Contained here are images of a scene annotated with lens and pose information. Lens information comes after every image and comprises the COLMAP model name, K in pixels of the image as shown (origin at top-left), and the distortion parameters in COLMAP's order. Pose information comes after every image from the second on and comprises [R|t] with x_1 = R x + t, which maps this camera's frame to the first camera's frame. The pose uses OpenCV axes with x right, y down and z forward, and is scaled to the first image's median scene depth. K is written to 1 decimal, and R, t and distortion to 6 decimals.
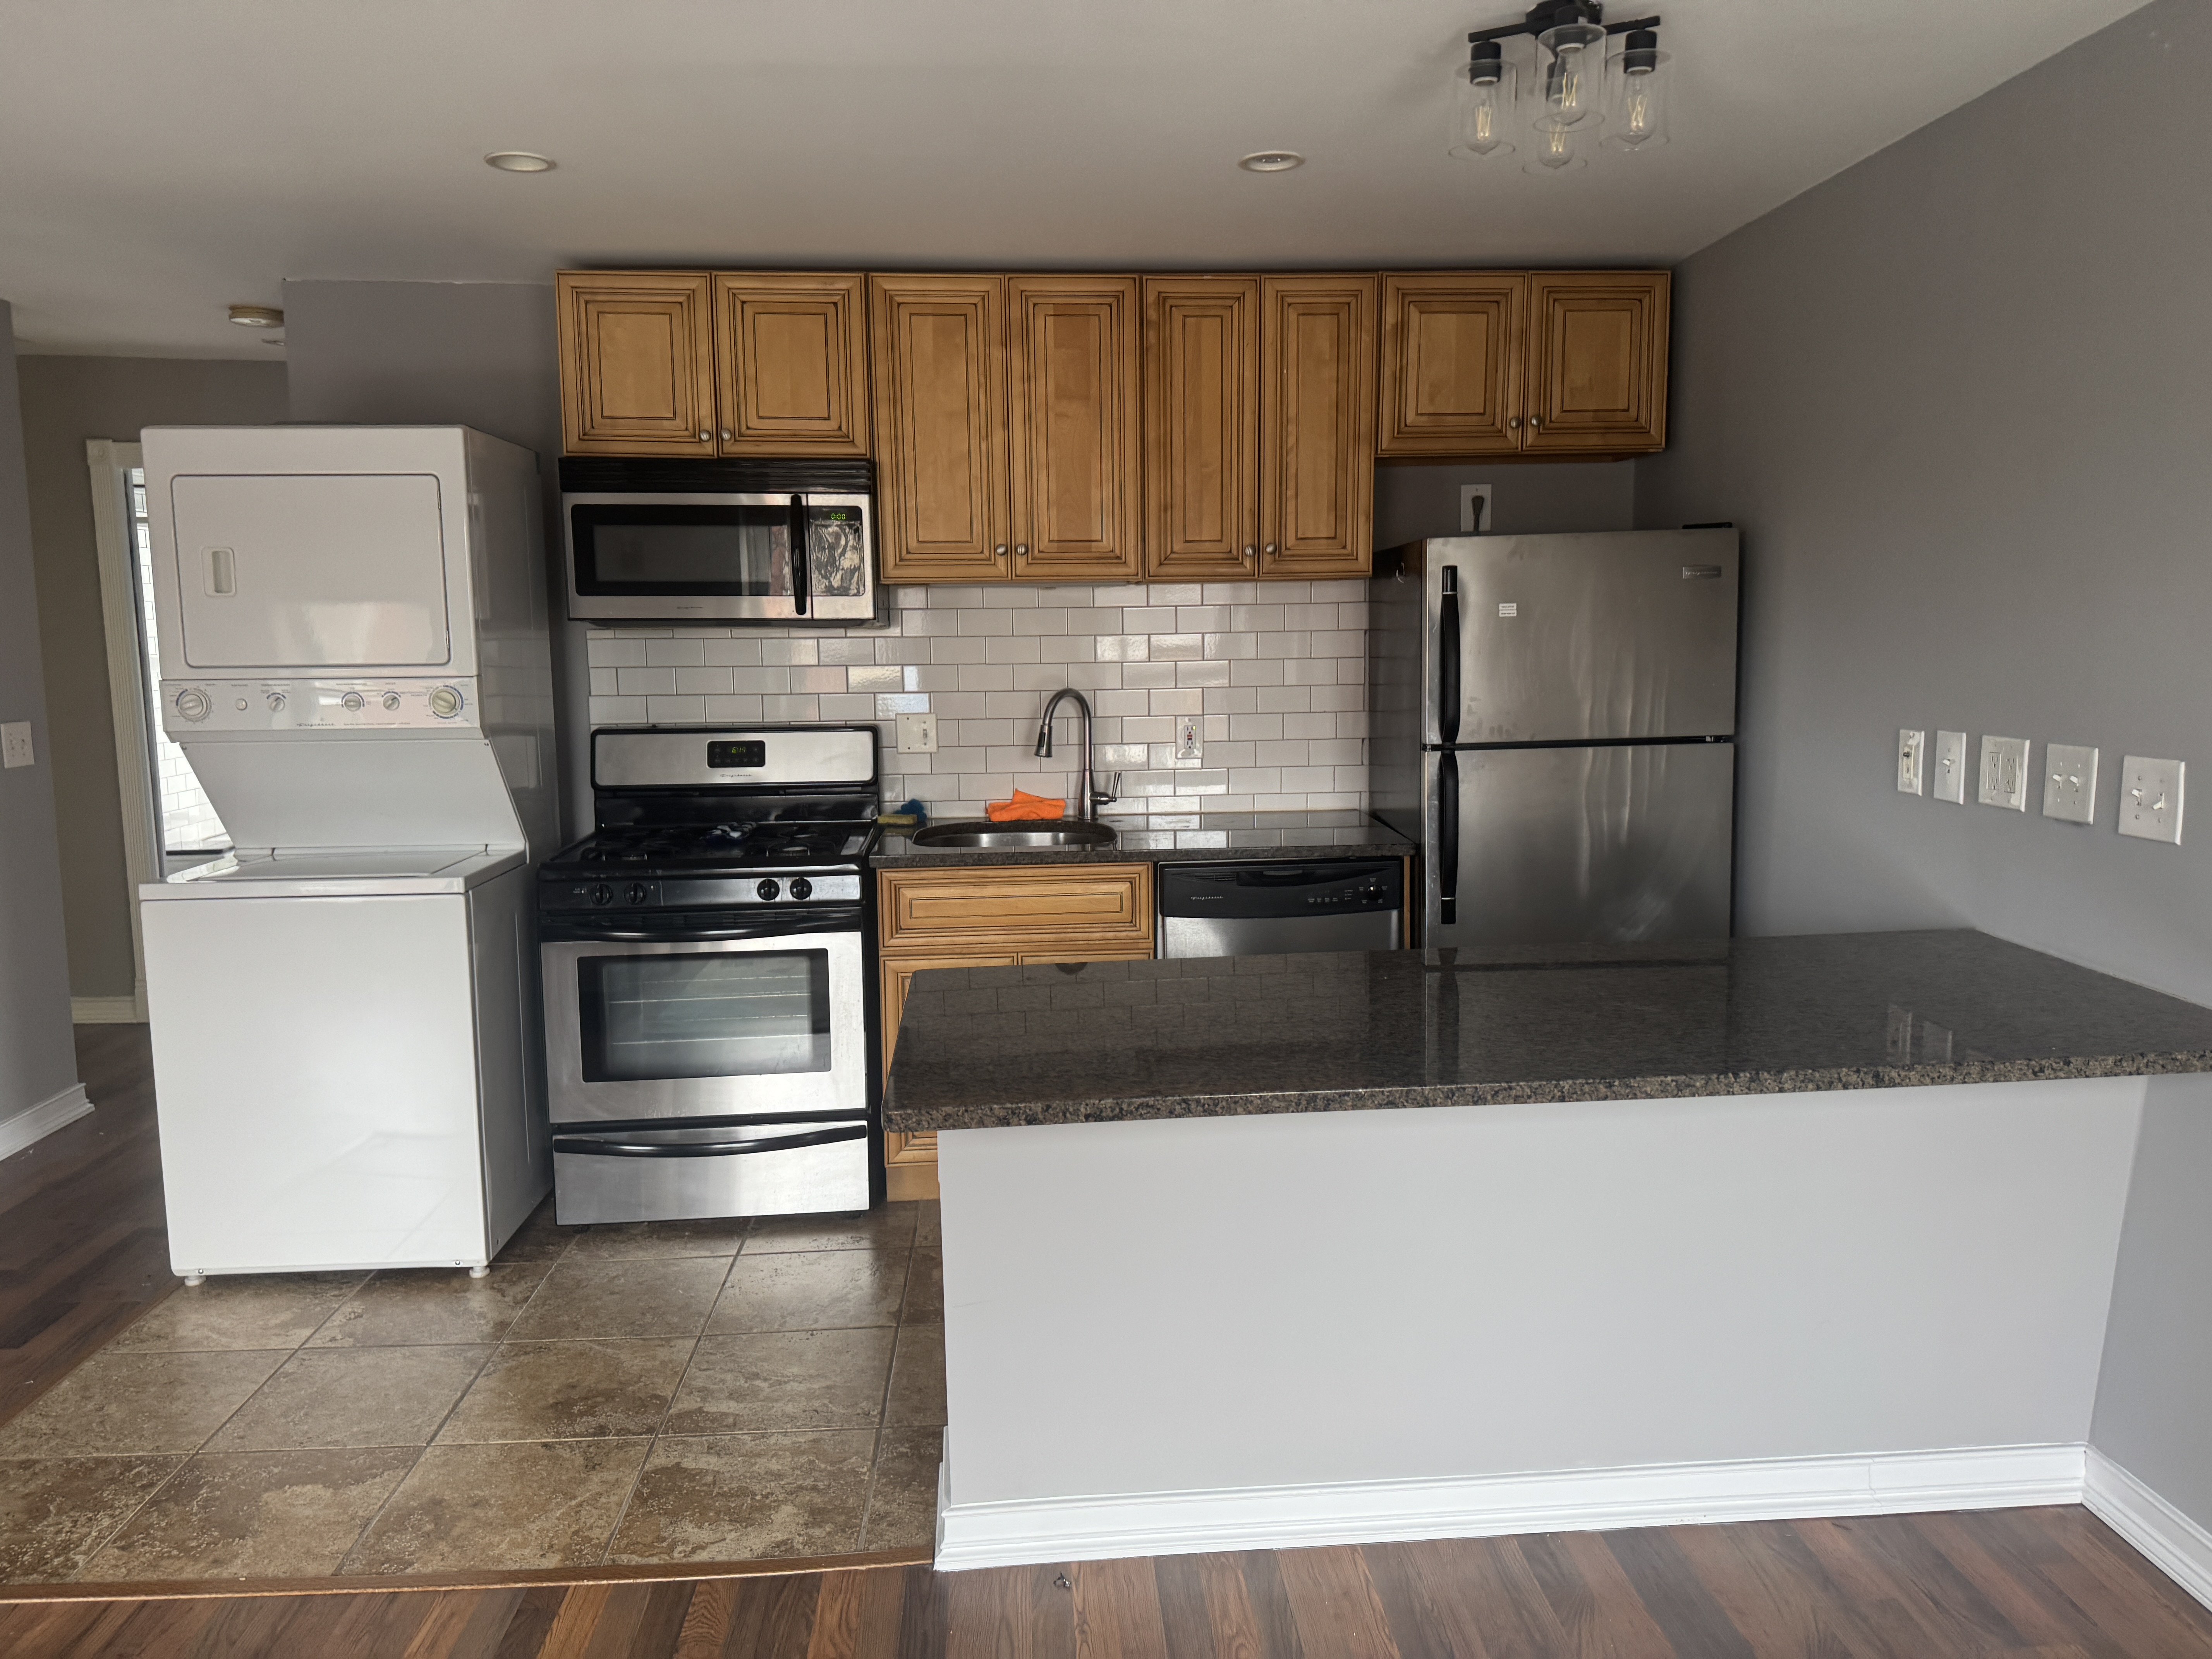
lens RADIAL K [[1563.1, 0, 1108.1], [0, 1563.1, 818.5], [0, 0, 1]] dist [0.020441, -0.024950]
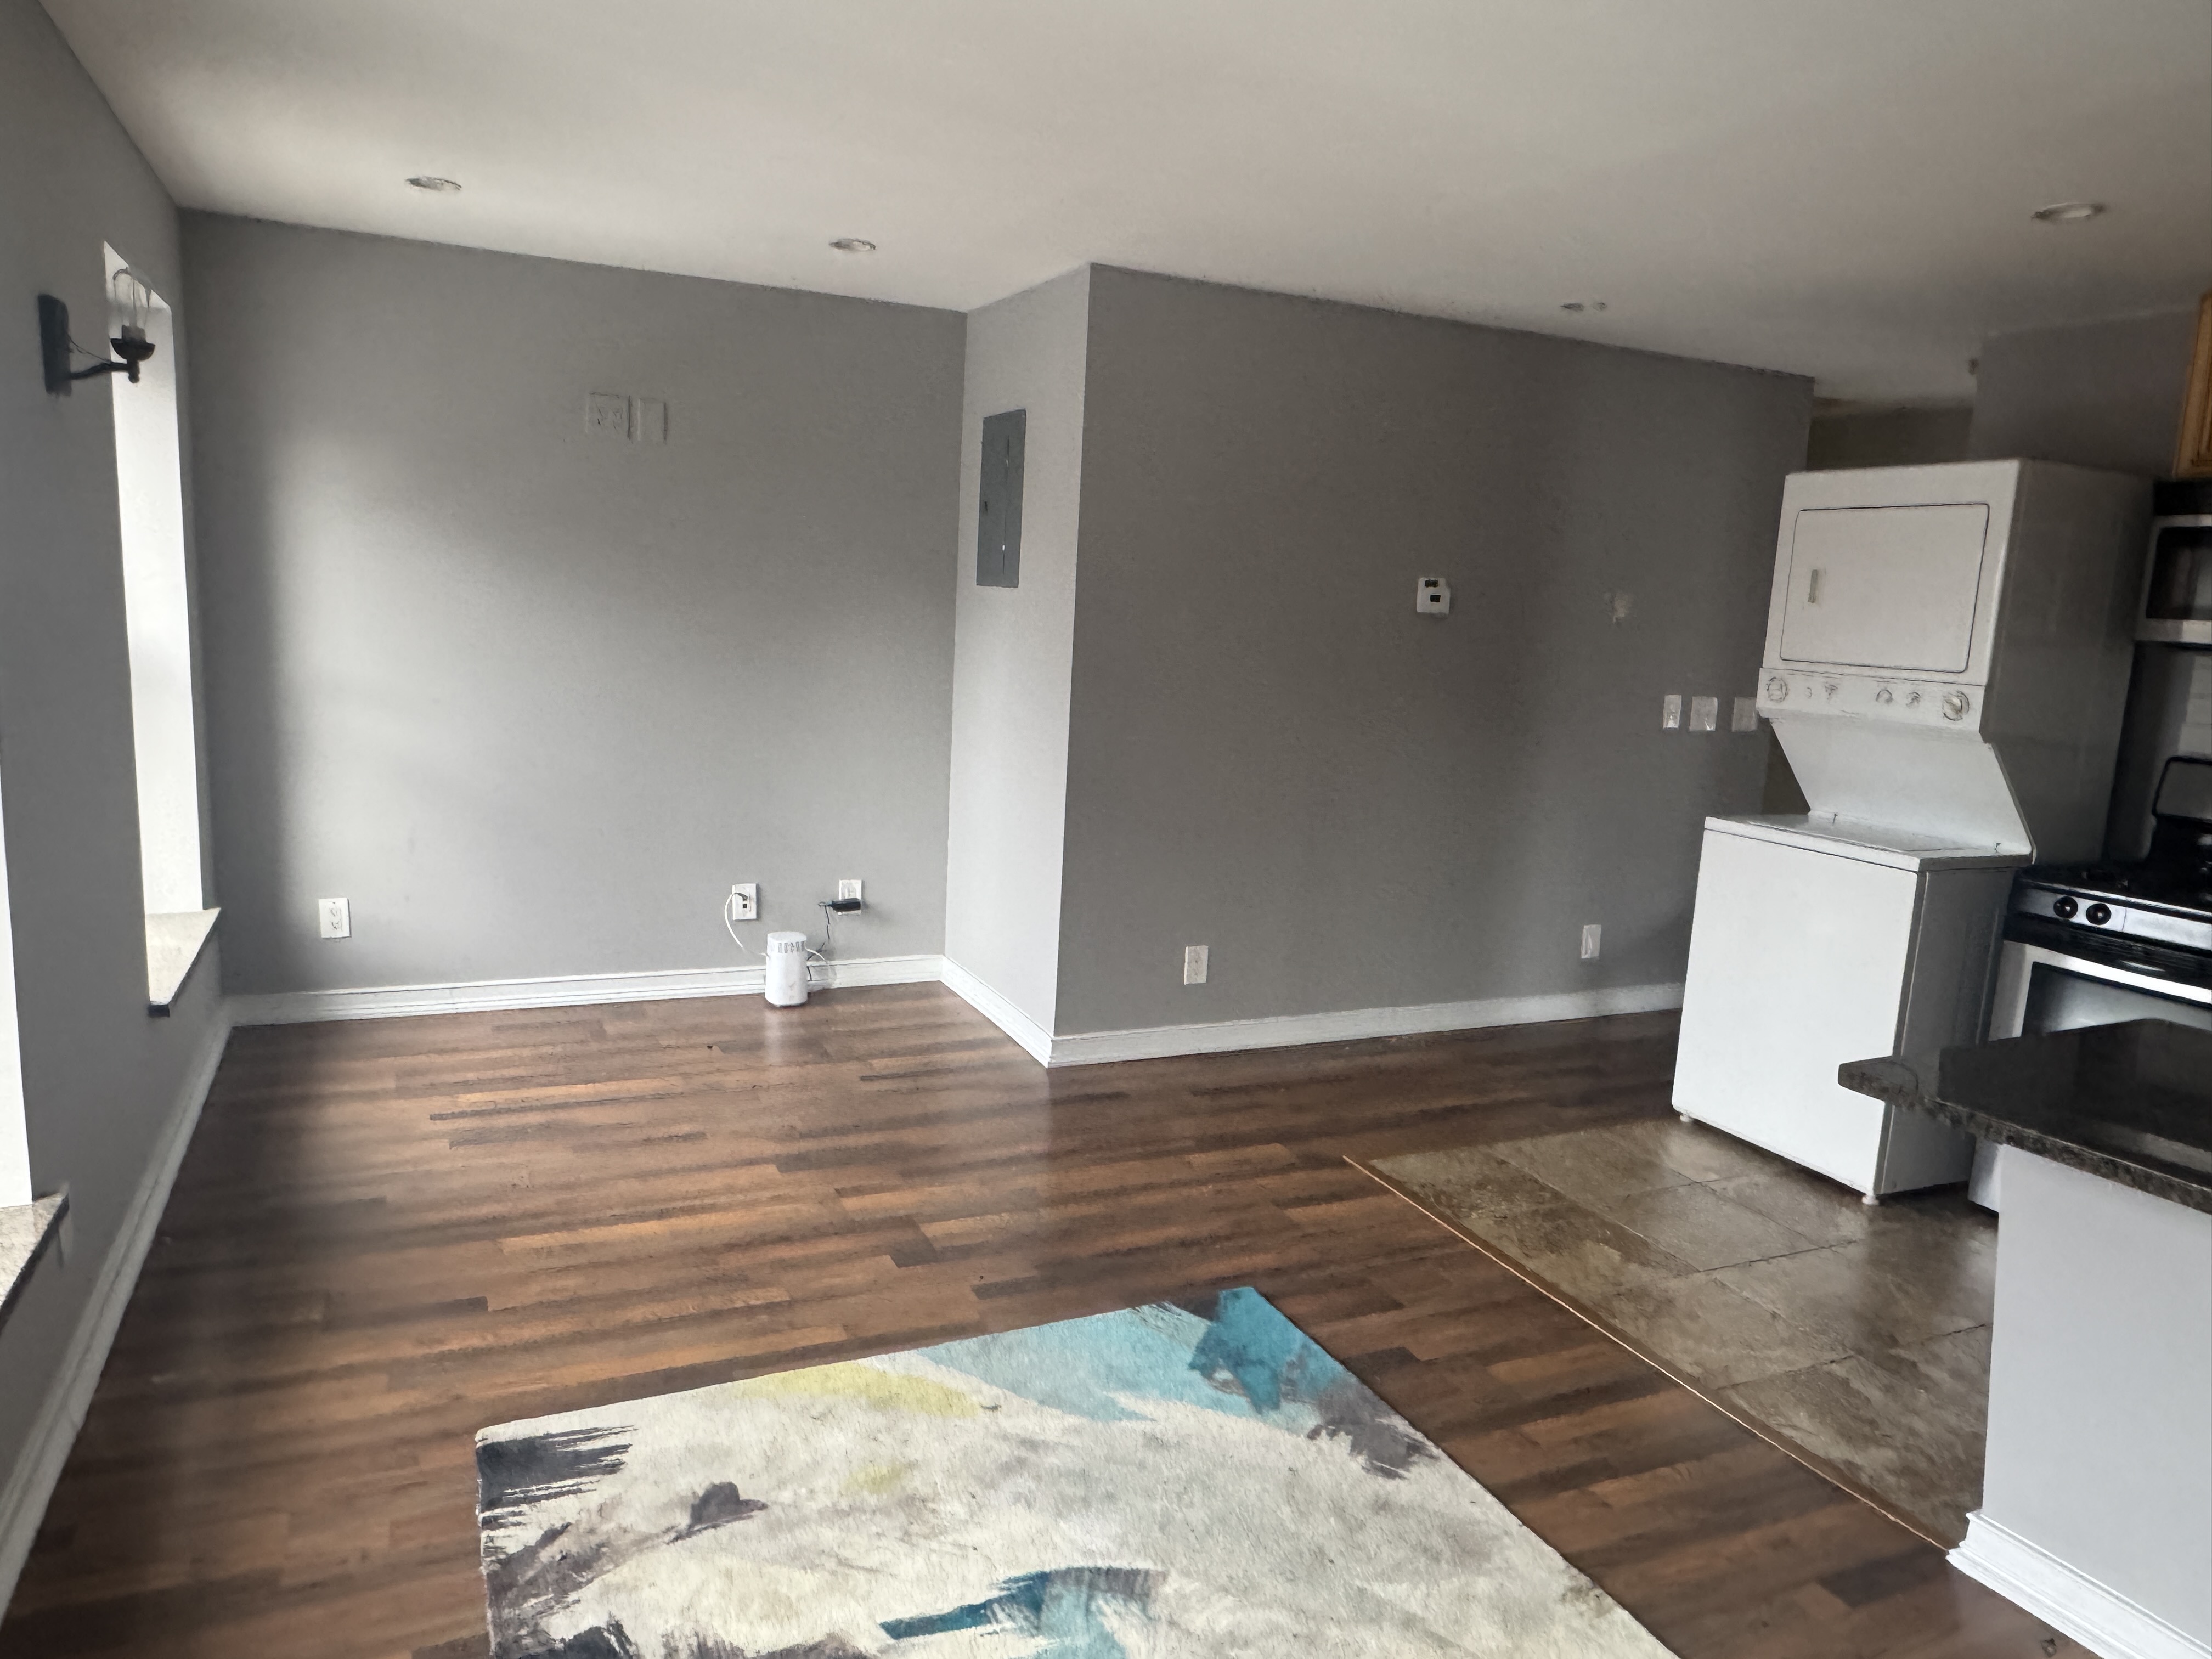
lens RADIAL K [[1480.1, 0, 1099.2], [0, 1480.1, 836.1], [0, 0, 1]] dist [0.004351, -0.002730]
pose [[0.355121, 0.176342, -0.918037, 0.354360], [-0.166865, 0.978233, 0.123357, -0.011475], [0.919807, 0.109382, 0.376816, 0.043598]]
